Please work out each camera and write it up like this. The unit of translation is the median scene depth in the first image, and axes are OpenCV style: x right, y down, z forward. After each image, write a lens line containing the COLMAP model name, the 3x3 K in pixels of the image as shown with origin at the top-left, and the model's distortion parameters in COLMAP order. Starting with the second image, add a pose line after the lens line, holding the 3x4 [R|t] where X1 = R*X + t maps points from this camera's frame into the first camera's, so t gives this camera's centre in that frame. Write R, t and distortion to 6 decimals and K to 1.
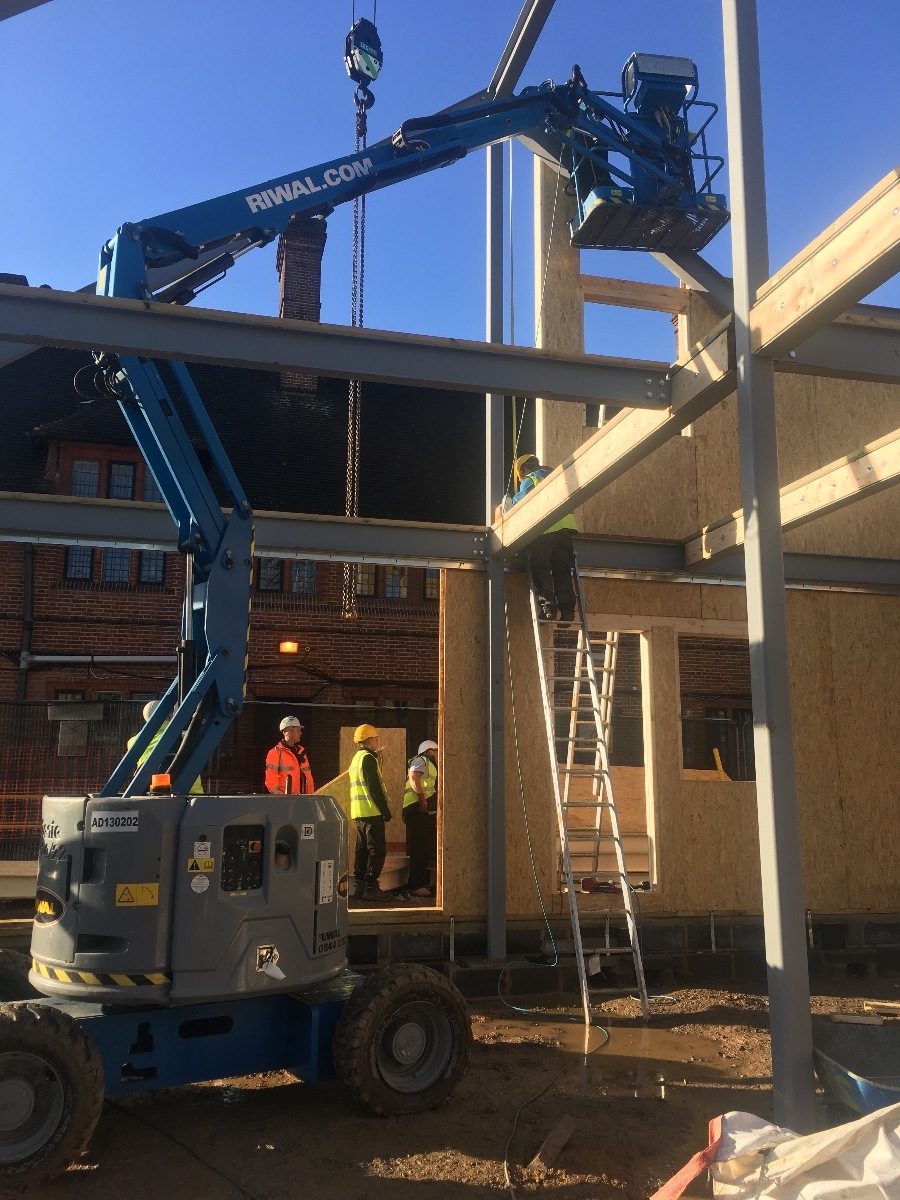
lens RADIAL K [[1016.4, 0, 456.0], [0, 1016.4, 593.9], [0, 0, 1]] dist [0.086282, -0.118403]
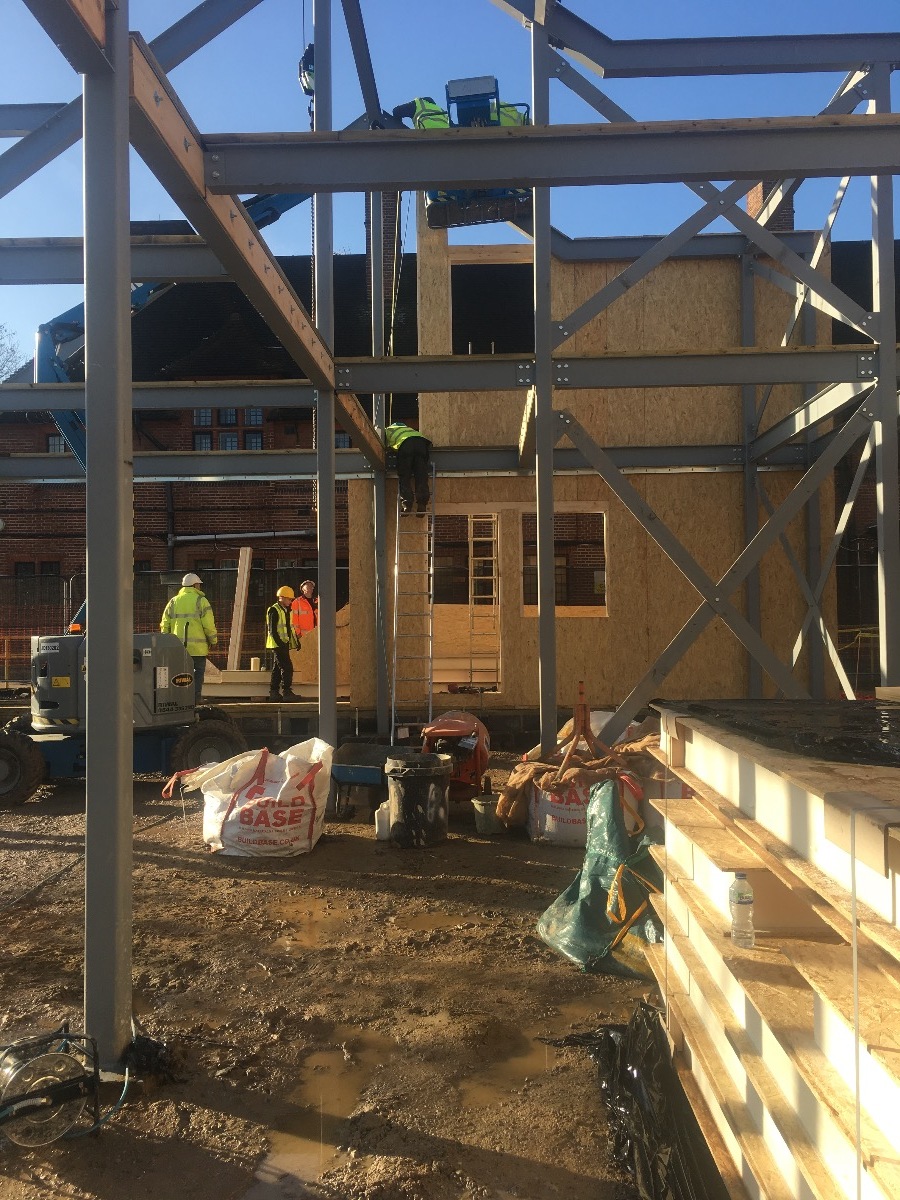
lens RADIAL K [[1016.4, 0, 456.0], [0, 1016.4, 593.9], [0, 0, 1]] dist [0.086282, -0.118403]
pose [[0.959874, -0.026286, -0.279197, 0.514432], [0.070524, 0.986227, 0.149606, -0.066633], [0.271420, -0.163293, 0.948508, -0.352638]]
